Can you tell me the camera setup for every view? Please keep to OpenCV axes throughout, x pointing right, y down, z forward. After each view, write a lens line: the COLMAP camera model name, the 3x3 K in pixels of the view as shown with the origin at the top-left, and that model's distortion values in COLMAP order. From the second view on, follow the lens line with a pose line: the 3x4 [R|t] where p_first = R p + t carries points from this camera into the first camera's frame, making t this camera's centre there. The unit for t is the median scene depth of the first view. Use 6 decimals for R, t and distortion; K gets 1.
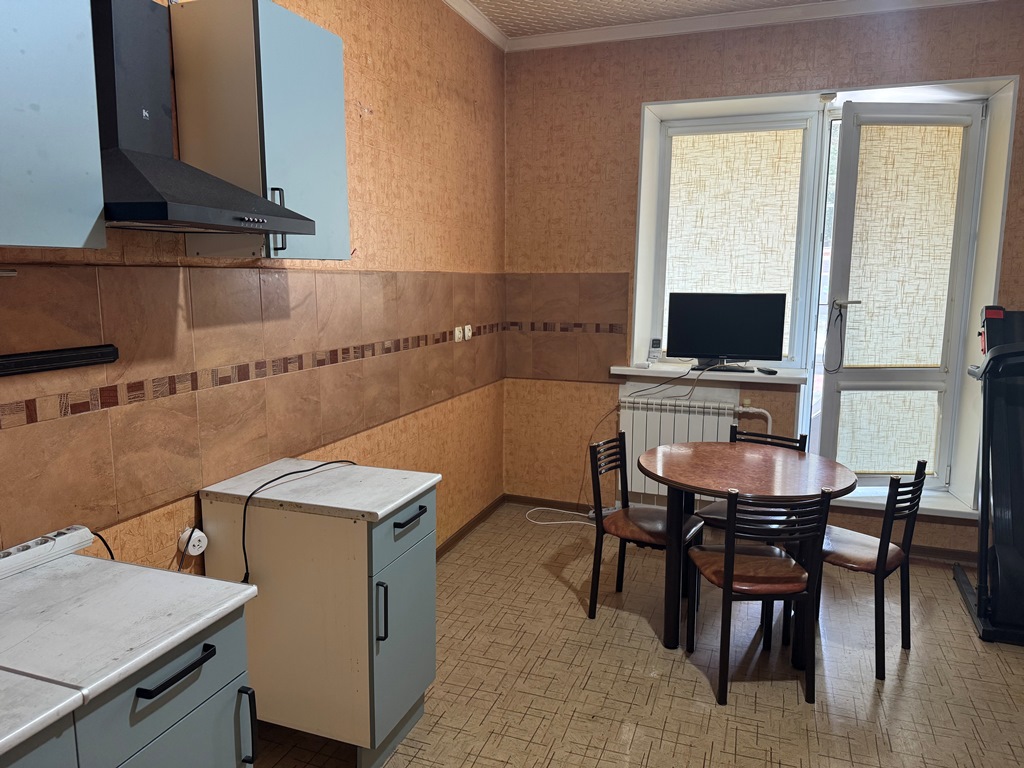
lens RADIAL K [[720.2, 0, 517.1], [0, 720.2, 384.6], [0, 0, 1]] dist [0.038165, -0.050858]
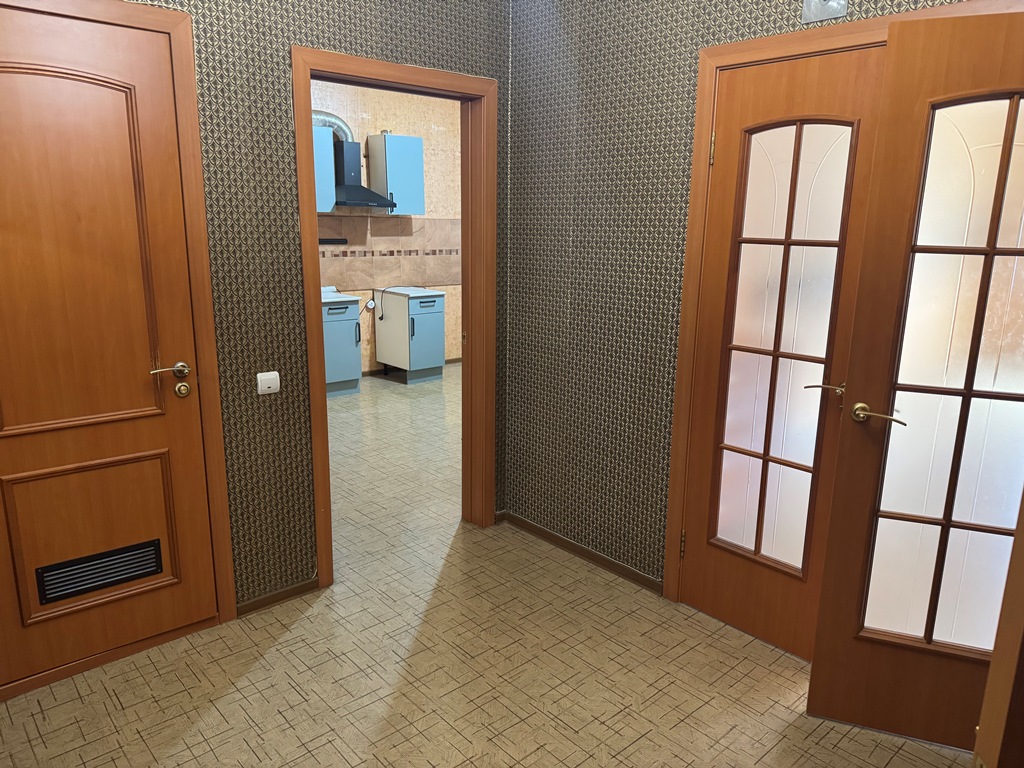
lens RADIAL K [[720.2, 0, 532.0], [0, 720.2, 409.1], [0, 0, 1]] dist [0.038165, -0.050858]
pose [[0.896763, 0.125152, -0.424444, 1.079280], [-0.080863, 0.989368, 0.120880, 0.154601], [0.435060, -0.074079, 0.897349, -1.068573]]
